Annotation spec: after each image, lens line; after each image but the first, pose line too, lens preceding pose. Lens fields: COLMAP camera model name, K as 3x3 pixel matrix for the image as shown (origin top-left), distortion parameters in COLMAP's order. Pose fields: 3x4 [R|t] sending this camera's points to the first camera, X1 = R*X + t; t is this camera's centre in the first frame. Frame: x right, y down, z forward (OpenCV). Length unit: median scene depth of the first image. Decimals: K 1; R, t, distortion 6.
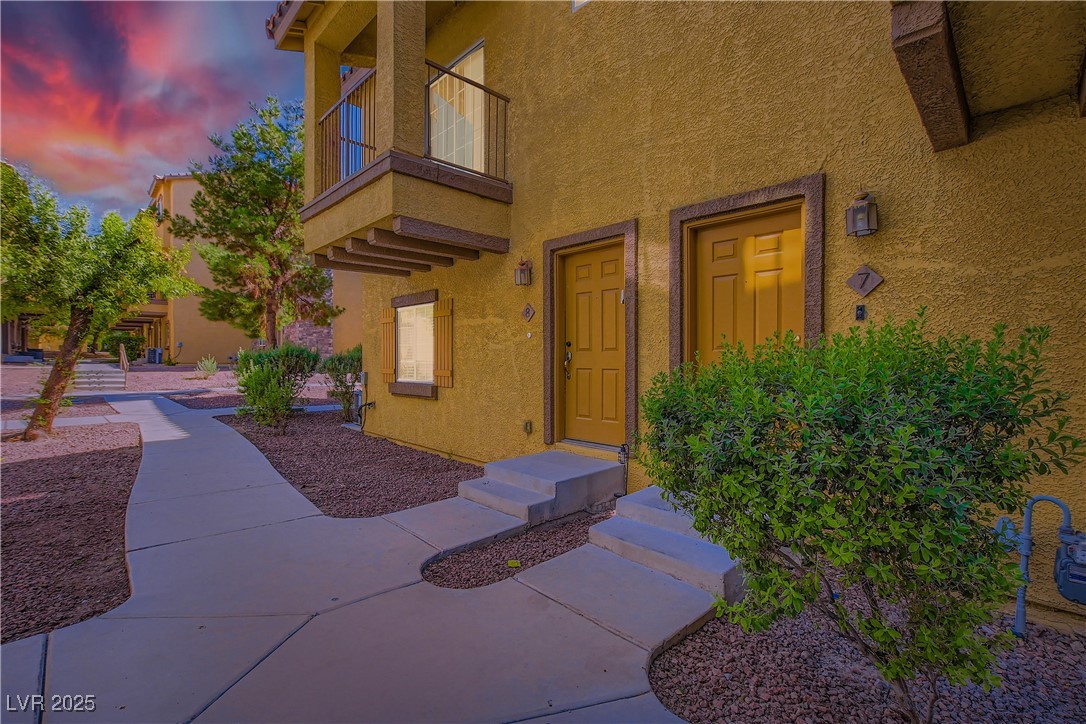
lens RADIAL K [[475.4, 0, 545.6], [0, 475.4, 359.9], [0, 0, 1]] dist [-0.003067, -0.000085]
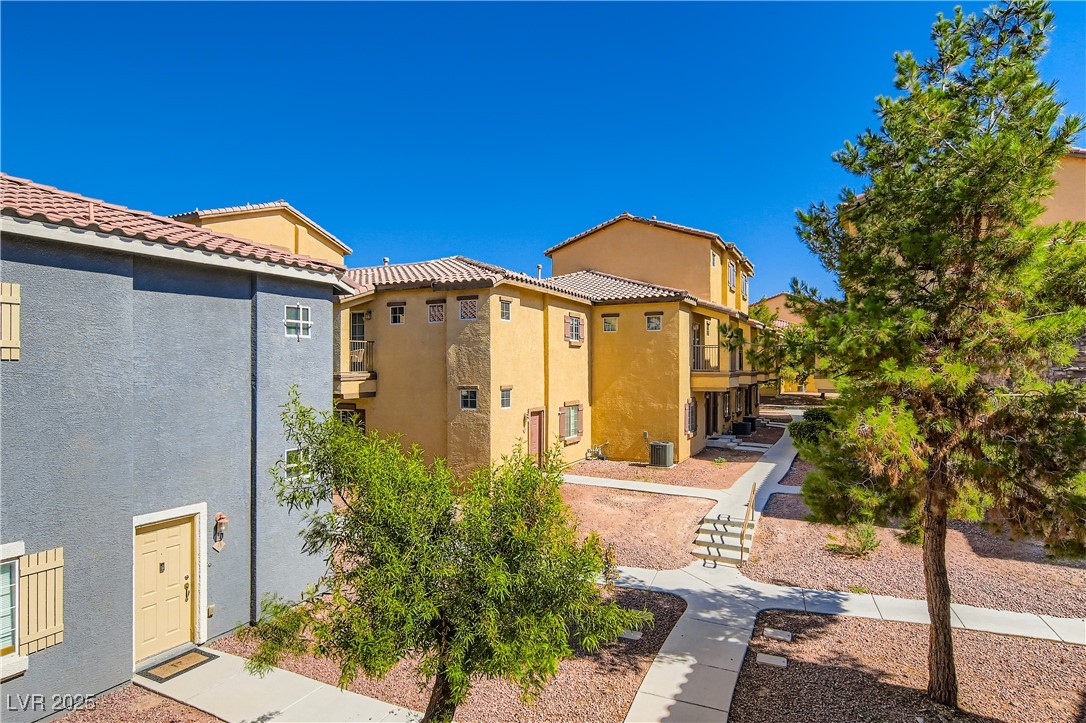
lens RADIAL K [[614.9, 0, 545.5], [0, 614.9, 365.3], [0, 0, 1]] dist [-0.004923, -0.000695]
pose [[0.347224, 0.006103, -0.937762, -0.172788], [-0.013756, 0.999904, 0.001414, -0.237527], [0.937681, 0.012409, 0.347275, 0.474915]]
